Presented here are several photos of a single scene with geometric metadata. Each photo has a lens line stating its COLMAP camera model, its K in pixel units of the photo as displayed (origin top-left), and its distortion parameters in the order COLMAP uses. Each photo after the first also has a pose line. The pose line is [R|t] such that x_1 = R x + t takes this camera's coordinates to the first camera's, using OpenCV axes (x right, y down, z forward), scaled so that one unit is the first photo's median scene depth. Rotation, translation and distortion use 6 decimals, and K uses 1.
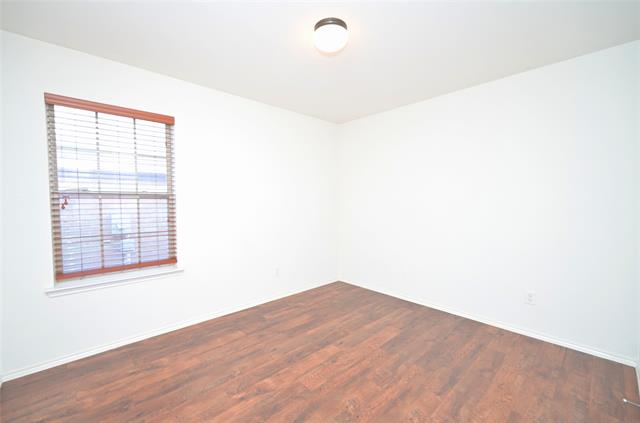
lens RADIAL K [[264.2, 0, 317.1], [0, 264.2, 214.2], [0, 0, 1]] dist [-0.001243, 0.000096]
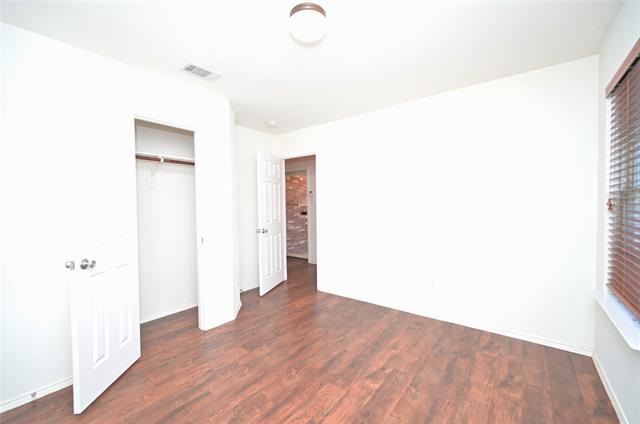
lens RADIAL K [[264.2, 0, 318.8], [0, 264.2, 209.2], [0, 0, 1]] dist [-0.001243, 0.000096]
pose [[-0.988800, 0.018670, -0.148074, 0.142997], [0.009411, 0.997970, 0.062987, -0.088303], [0.148949, 0.060888, -0.986968, 1.731257]]
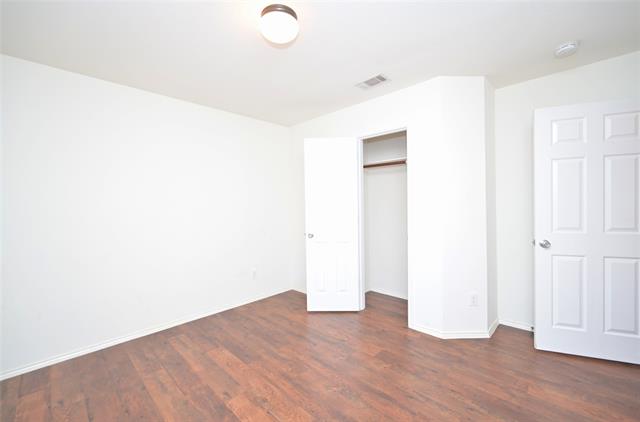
lens RADIAL K [[264.2, 0, 318.8], [0, 264.2, 208.6], [0, 0, 1]] dist [-0.001243, 0.000096]
pose [[-0.044364, -0.014369, 0.998912, -0.778928], [0.063194, 0.997854, 0.017160, -0.048555], [-0.997015, 0.063887, -0.043361, 0.843176]]
